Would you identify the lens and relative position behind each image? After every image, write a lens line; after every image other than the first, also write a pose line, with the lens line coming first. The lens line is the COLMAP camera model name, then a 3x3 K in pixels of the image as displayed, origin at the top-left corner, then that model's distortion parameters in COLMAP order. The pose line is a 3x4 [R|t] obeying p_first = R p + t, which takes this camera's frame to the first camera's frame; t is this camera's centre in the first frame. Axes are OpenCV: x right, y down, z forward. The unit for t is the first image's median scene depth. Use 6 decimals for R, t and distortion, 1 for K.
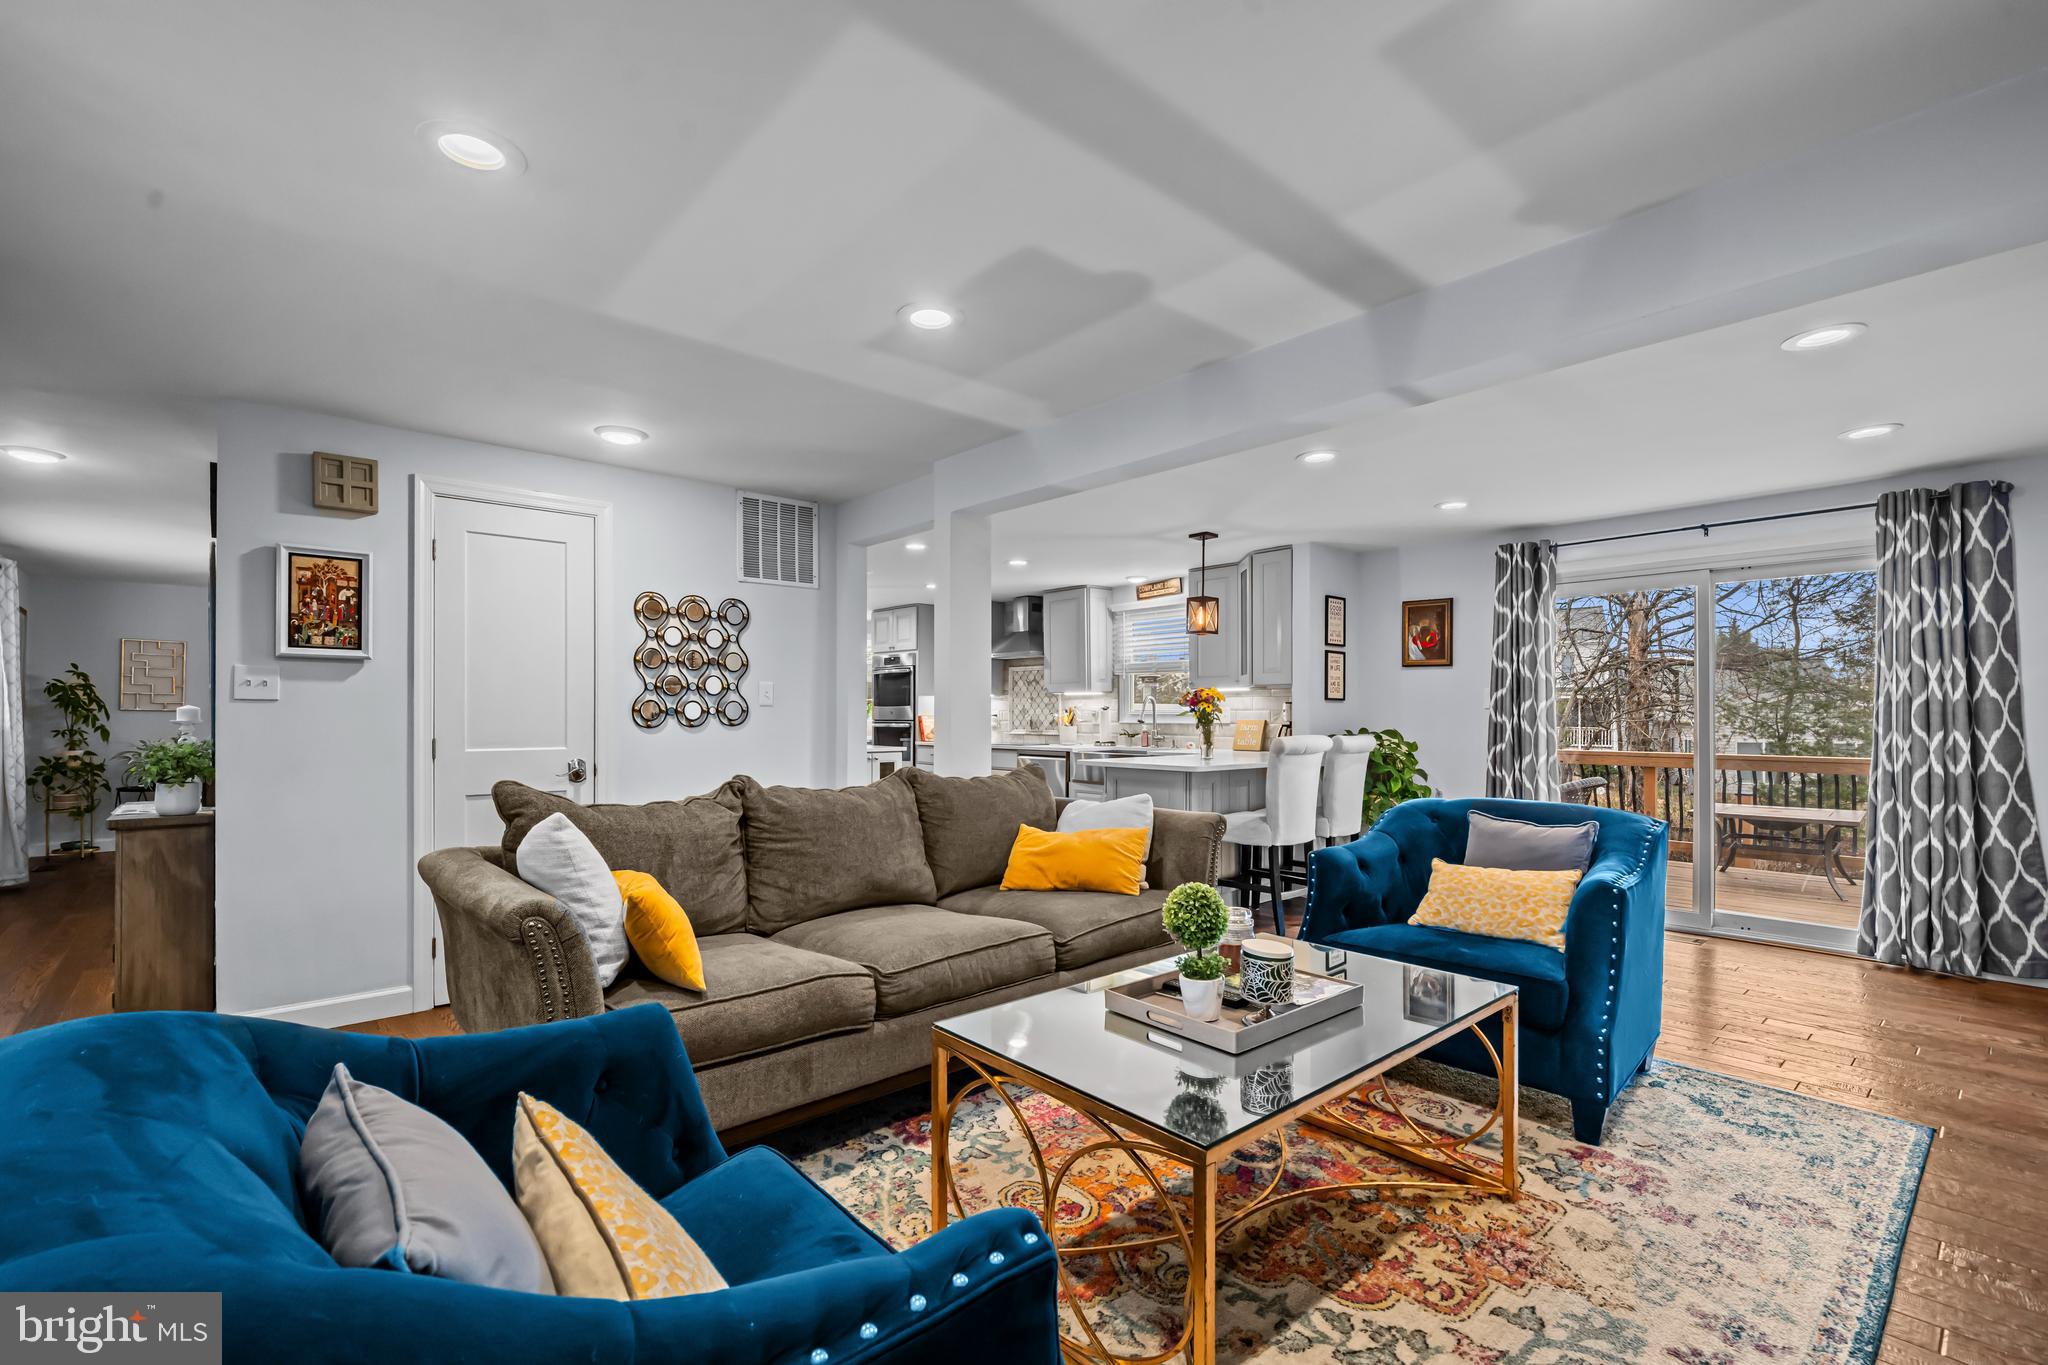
lens RADIAL K [[902.3, 0, 974.1], [0, 902.3, 711.3], [0, 0, 1]] dist [0.000355, 0.000033]
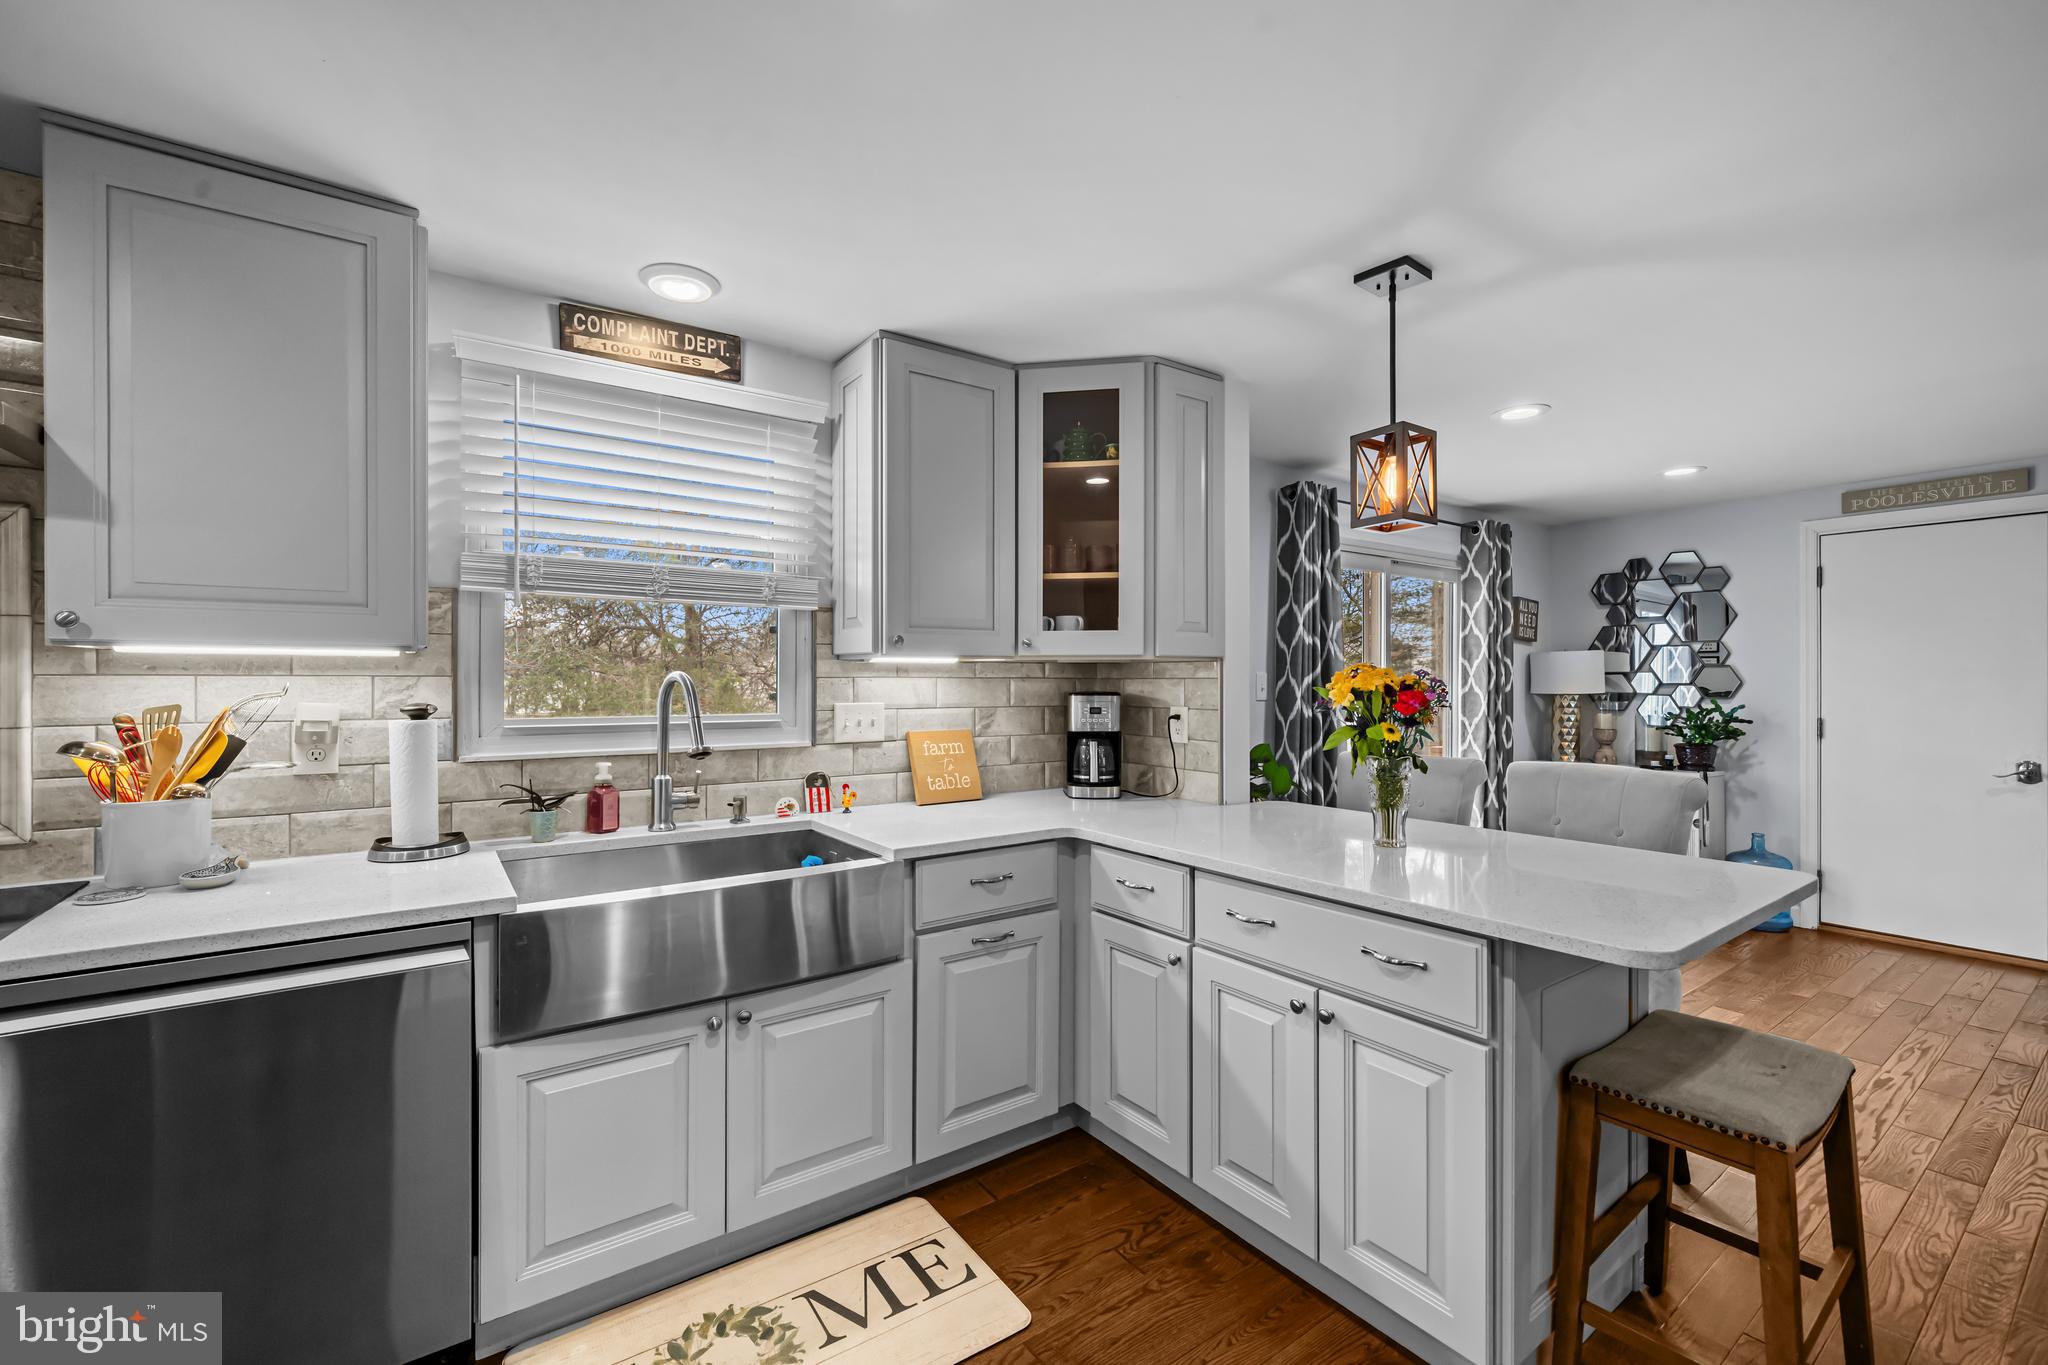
lens RADIAL K [[843.7, 0, 1013.6], [0, 843.7, 679.1], [0, 0, 1]] dist [-0.000202, -0.000217]
pose [[0.077282, 0.000320, 0.997009, -0.162975], [-0.003225, 0.999995, -0.000071, -0.024746], [-0.997004, -0.003210, 0.077282, 1.503262]]
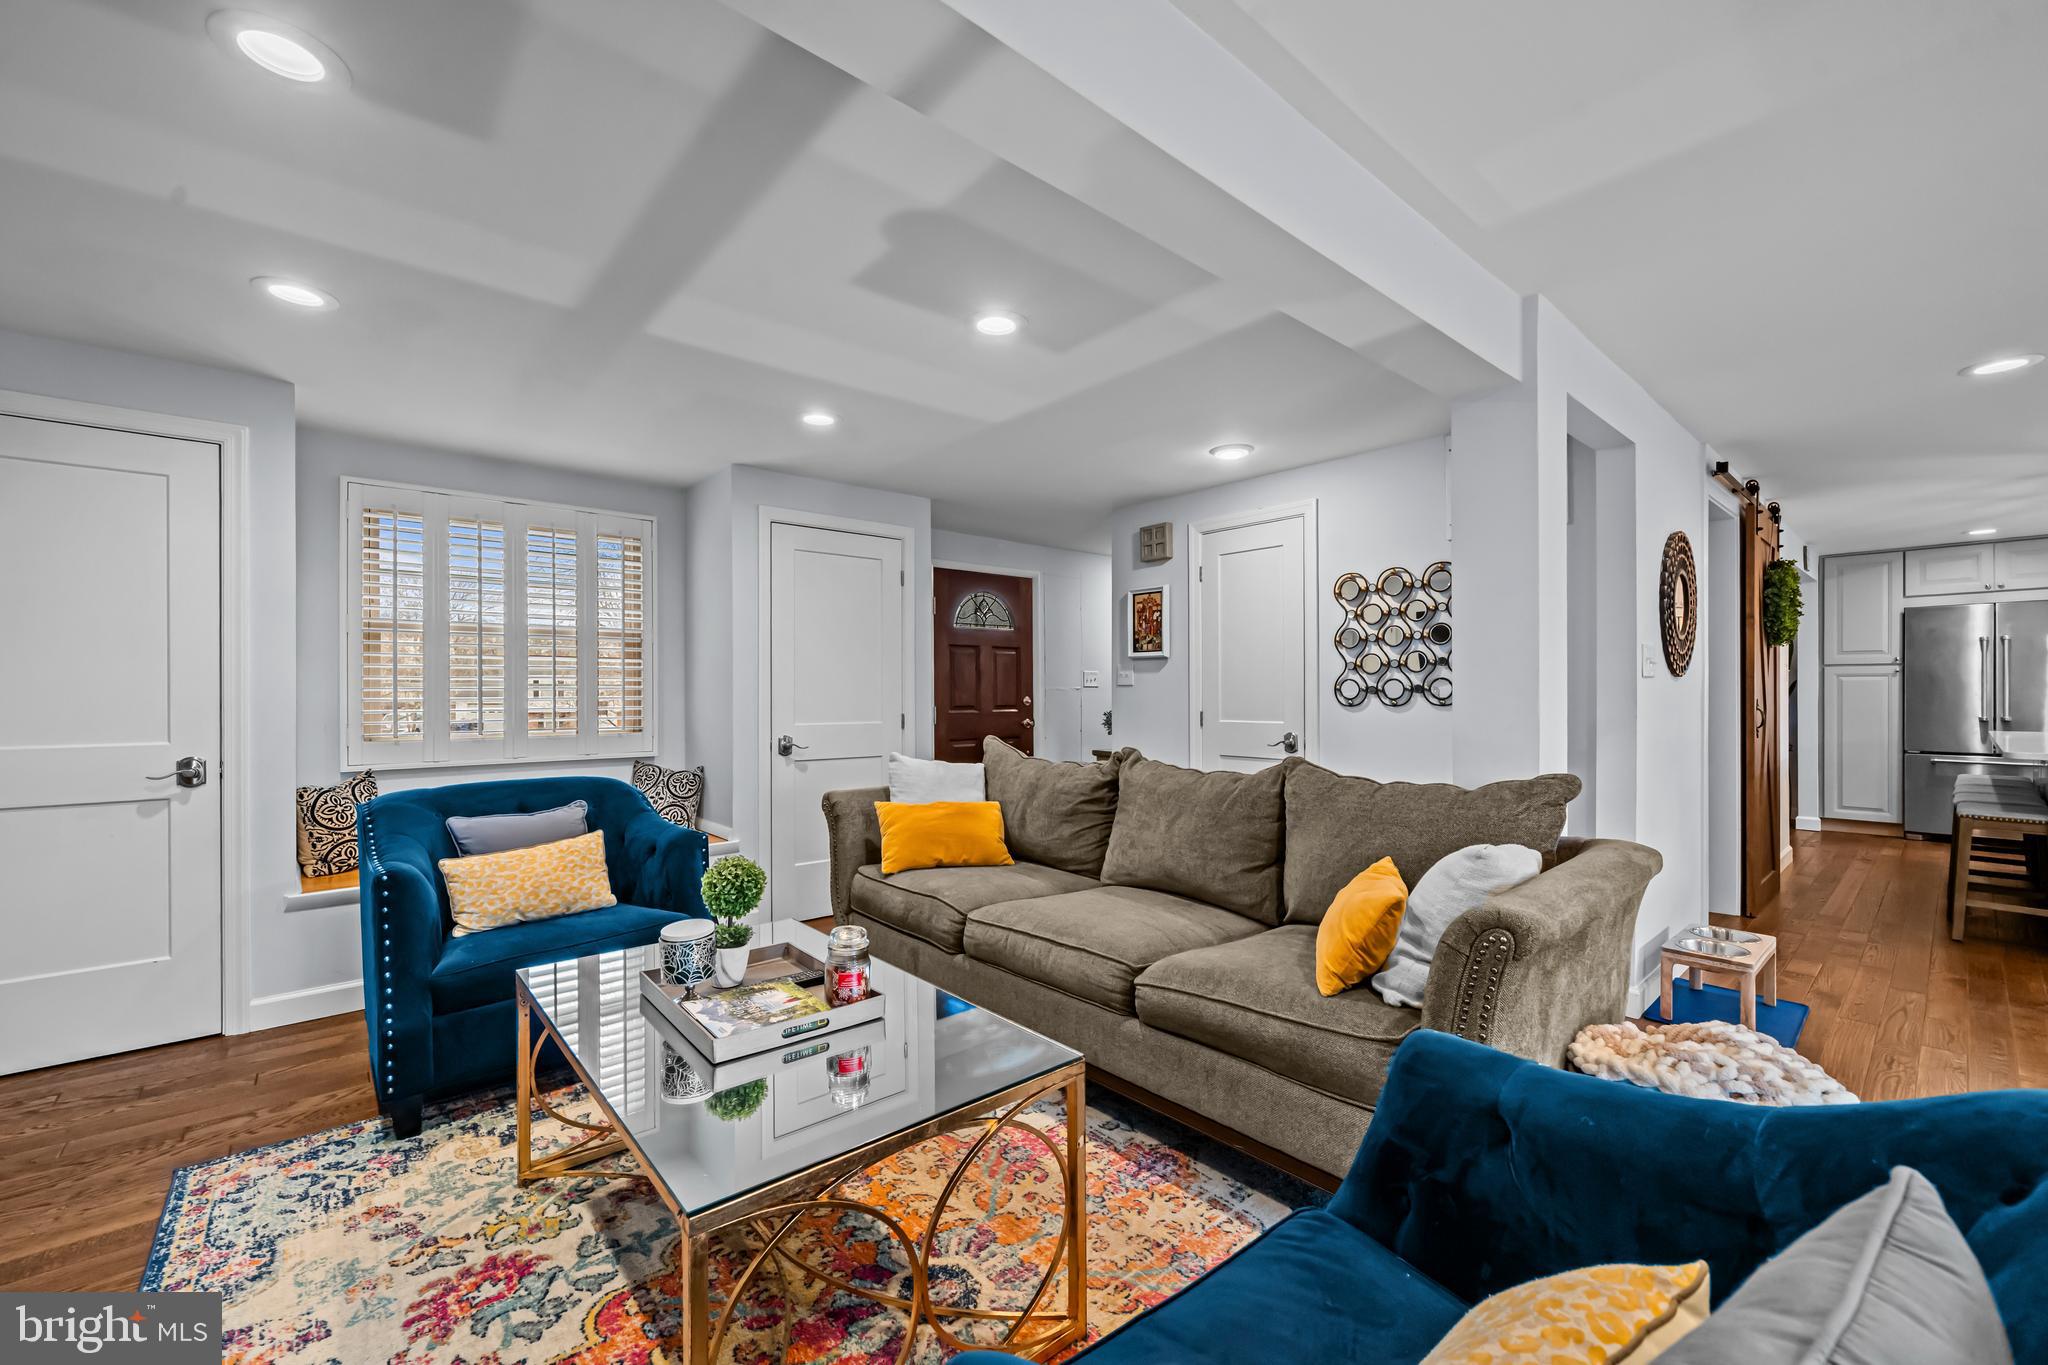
lens RADIAL K [[811.9, 0, 1018.5], [0, 811.9, 690.5], [0, 0, 1]] dist [-0.003142, -0.000193]
pose [[0.018944, -0.005445, -0.999806, 0.552571], [0.007316, 0.999959, -0.005307, 0.002608], [0.999794, -0.007214, 0.018983, 0.606213]]
